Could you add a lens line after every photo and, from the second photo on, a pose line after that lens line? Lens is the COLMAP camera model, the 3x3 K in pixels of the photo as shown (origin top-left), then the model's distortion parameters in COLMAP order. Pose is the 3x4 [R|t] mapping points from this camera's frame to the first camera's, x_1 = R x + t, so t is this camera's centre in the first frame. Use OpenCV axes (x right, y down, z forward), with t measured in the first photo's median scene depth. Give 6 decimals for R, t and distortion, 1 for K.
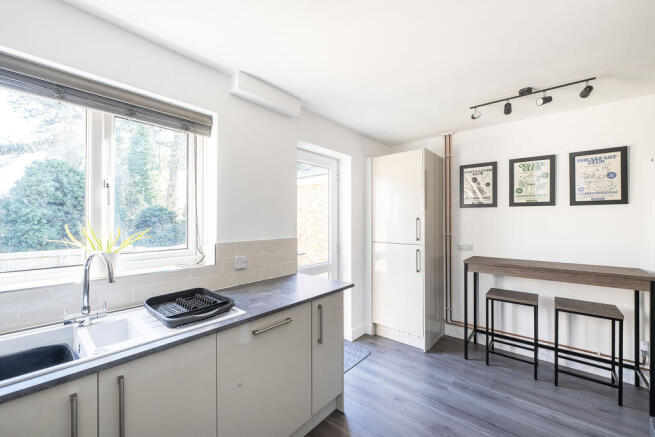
lens RADIAL K [[259.7, 0, 328.5], [0, 259.7, 221.0], [0, 0, 1]] dist [-0.009743, -0.000261]
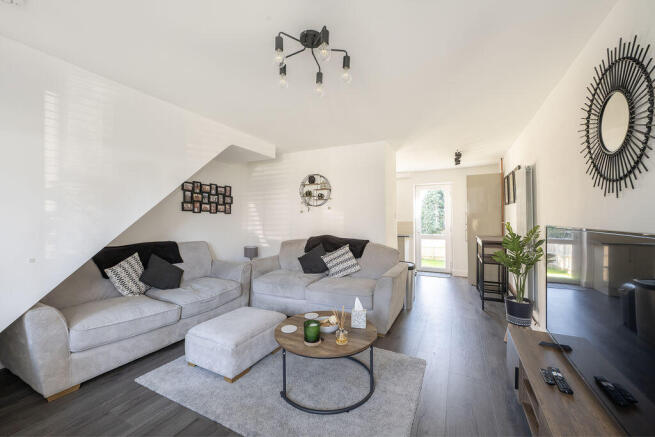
lens RADIAL K [[259.7, 0, 325.4], [0, 259.7, 215.8], [0, 0, 1]] dist [-0.009743, -0.000261]
pose [[0.240960, -0.006815, -0.970511, 1.924627], [-0.008907, 0.999918, -0.009232, 0.035732], [0.970494, 0.010869, 0.240879, -0.437520]]
